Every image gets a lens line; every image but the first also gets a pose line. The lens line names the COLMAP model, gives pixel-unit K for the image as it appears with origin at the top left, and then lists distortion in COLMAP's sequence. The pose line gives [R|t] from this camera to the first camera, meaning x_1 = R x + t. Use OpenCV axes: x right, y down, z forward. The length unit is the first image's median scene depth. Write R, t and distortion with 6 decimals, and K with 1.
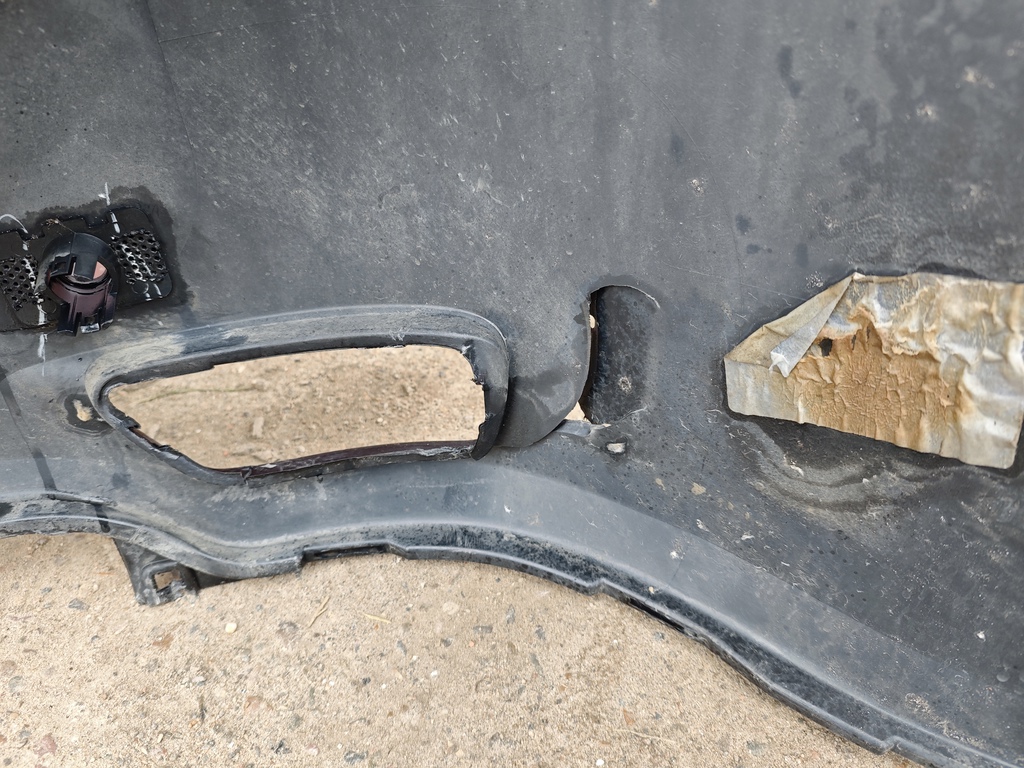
lens RADIAL K [[715.9, 0, 497.3], [0, 715.9, 380.3], [0, 0, 1]] dist [0.009884, -0.044224]
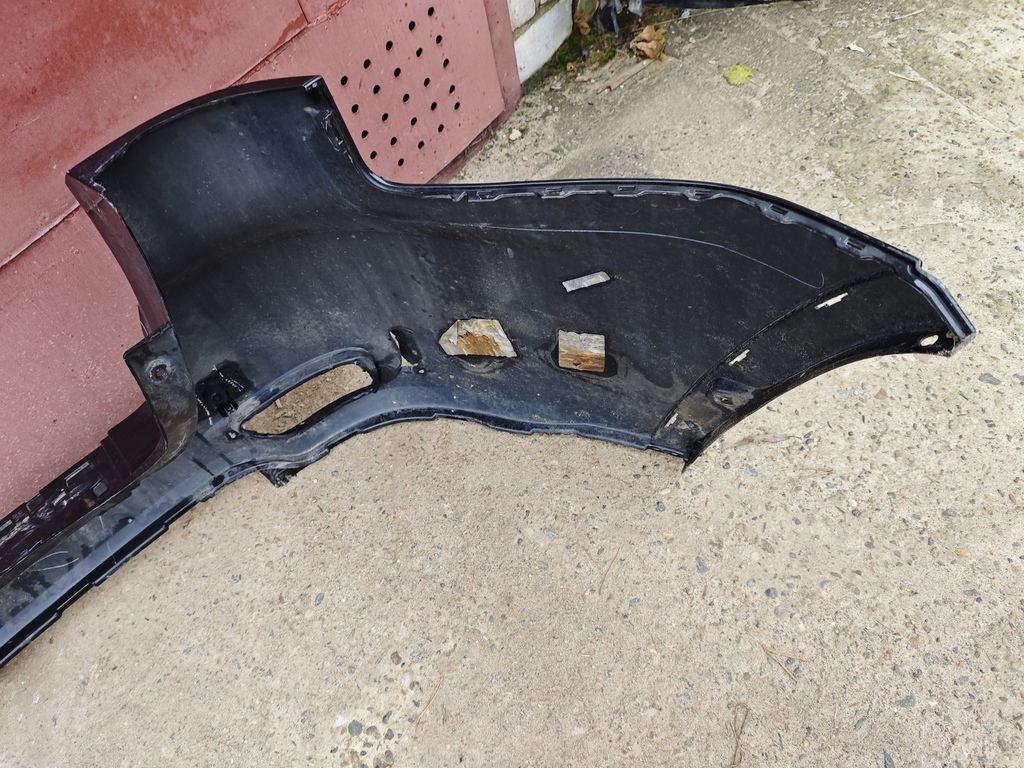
lens RADIAL K [[715.9, 0, 497.3], [0, 715.9, 380.3], [0, 0, 1]] dist [0.009884, -0.044224]
pose [[0.923400, -0.378766, 0.062201, 0.254694], [0.340877, 0.883701, 0.320742, -0.664186], [-0.176453, -0.274971, 0.945122, -1.674080]]
